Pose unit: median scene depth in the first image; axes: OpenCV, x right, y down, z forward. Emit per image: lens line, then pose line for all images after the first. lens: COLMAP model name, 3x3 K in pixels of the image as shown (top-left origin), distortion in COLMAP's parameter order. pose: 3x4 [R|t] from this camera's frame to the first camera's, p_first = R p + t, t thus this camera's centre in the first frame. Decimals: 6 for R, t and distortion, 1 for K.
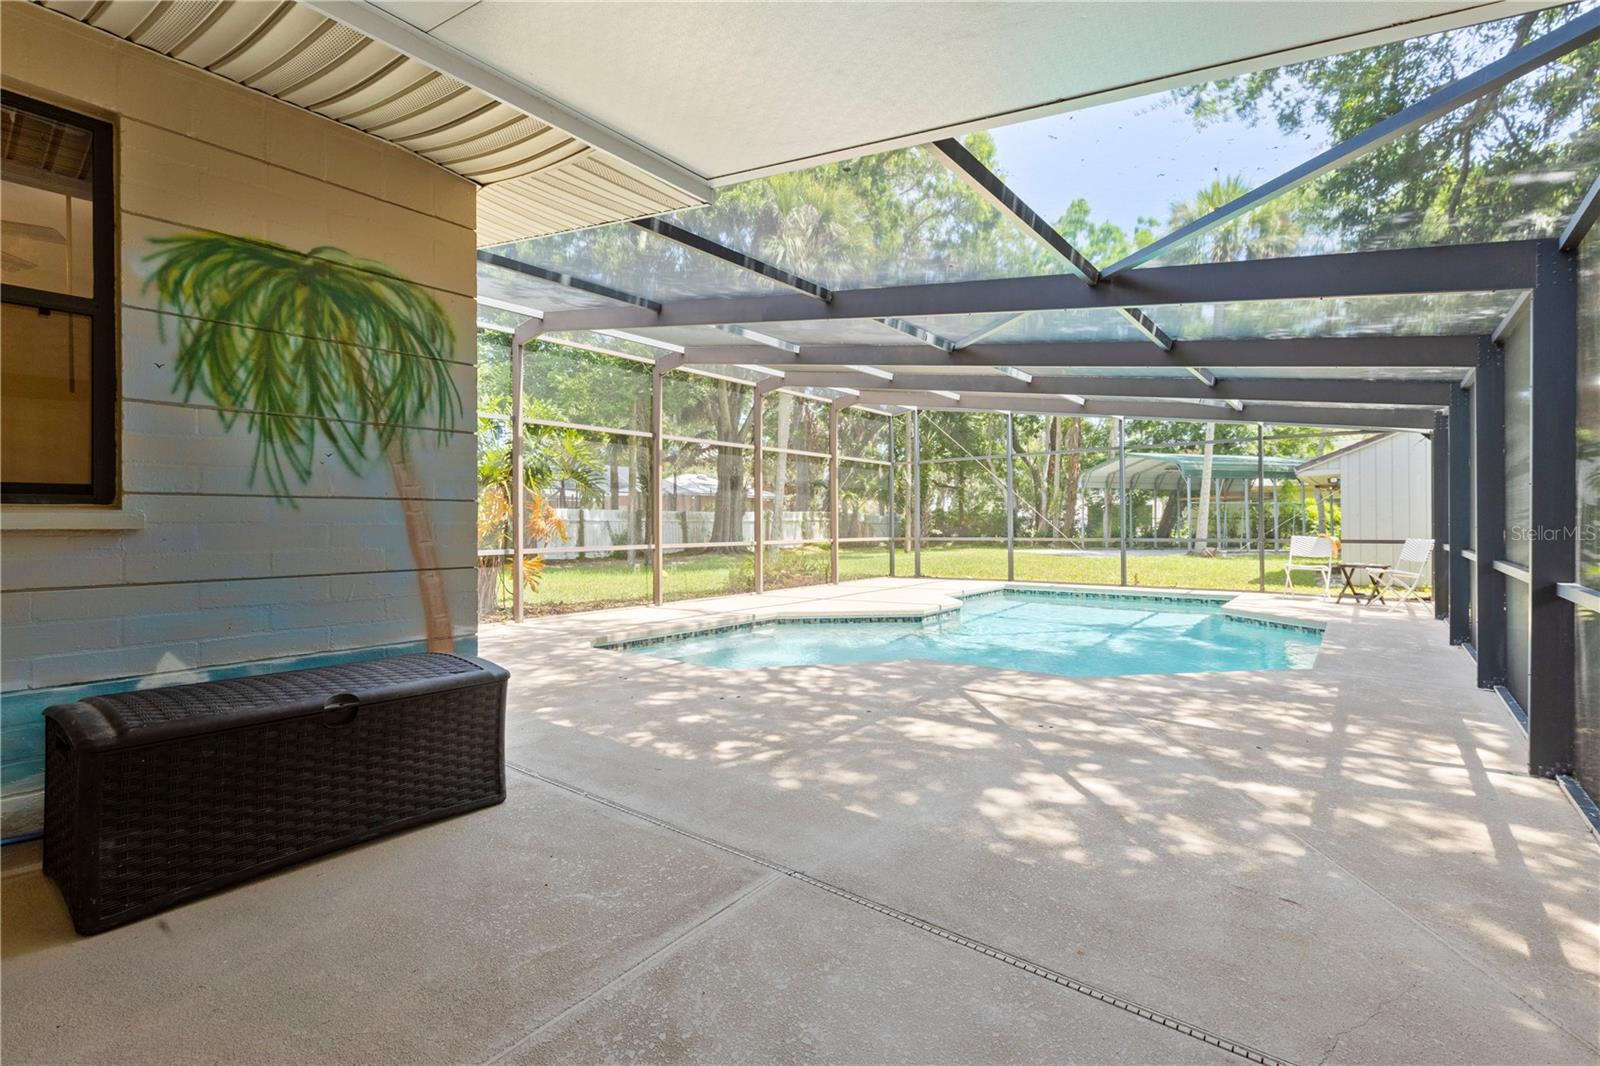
lens RADIAL K [[718.4, 0, 801.5], [0, 718.4, 527.5], [0, 0, 1]] dist [0.001206, 0.000059]
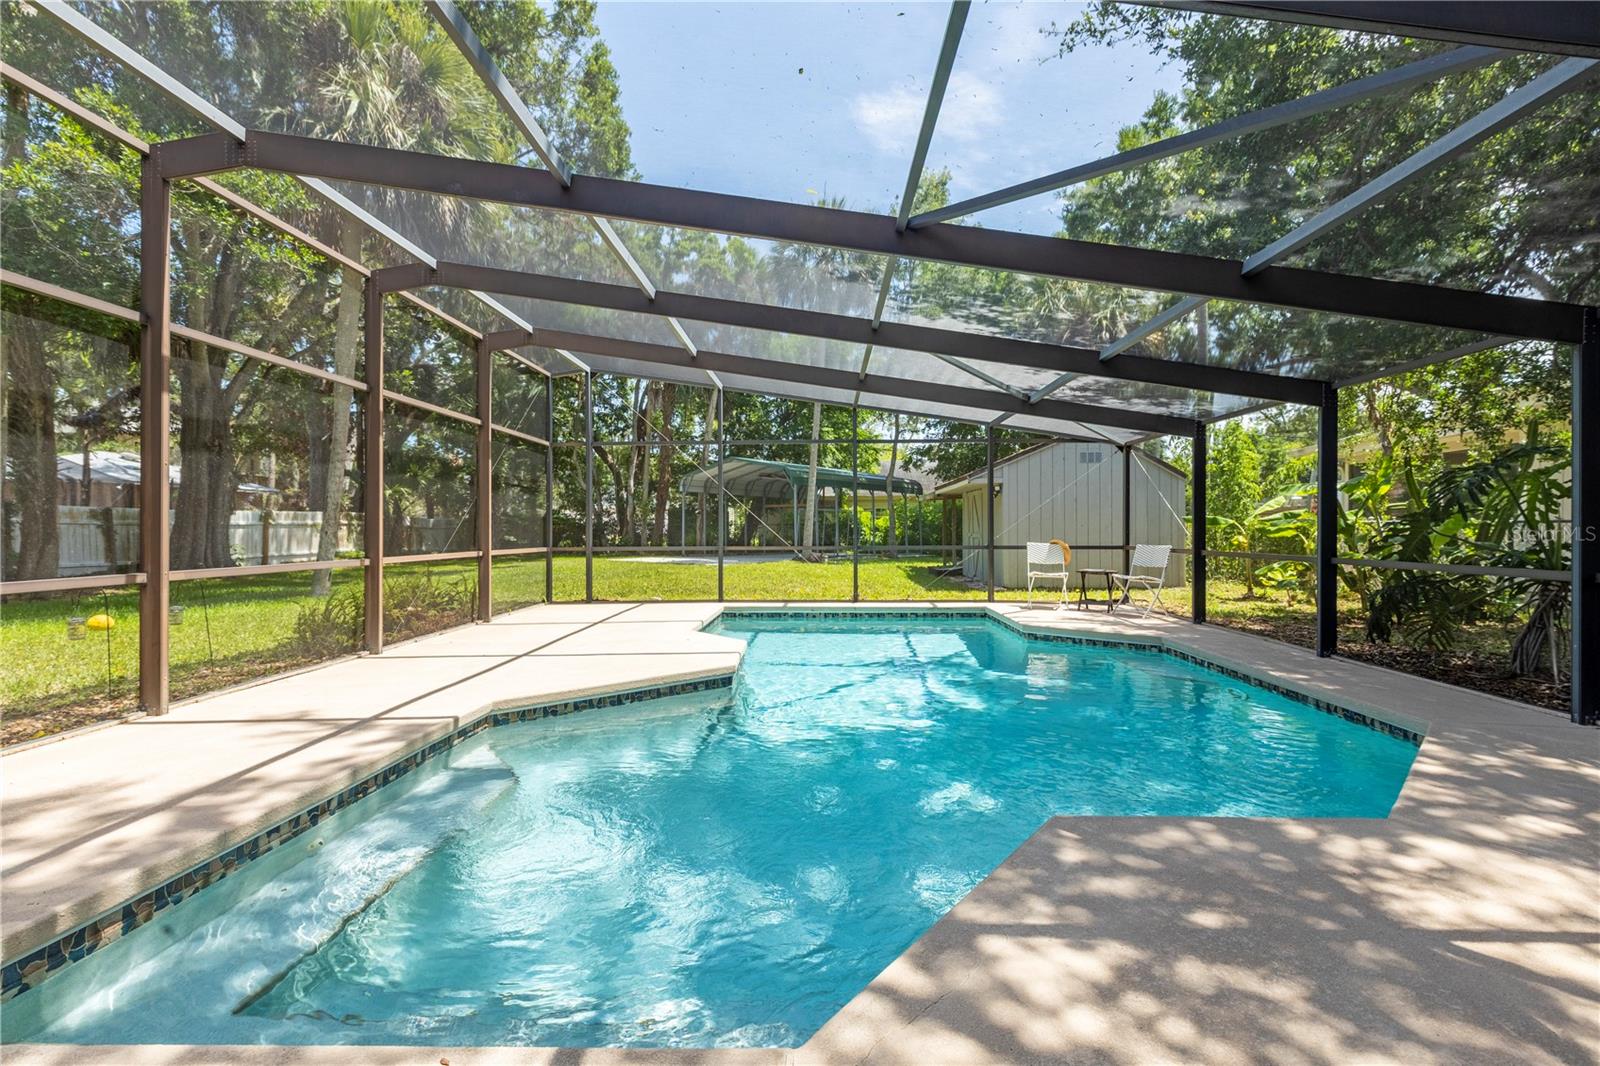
lens RADIAL K [[718.4, 0, 799.2], [0, 718.4, 527.2], [0, 0, 1]] dist [0.001206, 0.000059]
pose [[0.805692, 0.006332, 0.592300, -0.193412], [-0.000637, 0.999952, -0.009823, 0.000644], [-0.592334, 0.007537, 0.805657, 0.566958]]
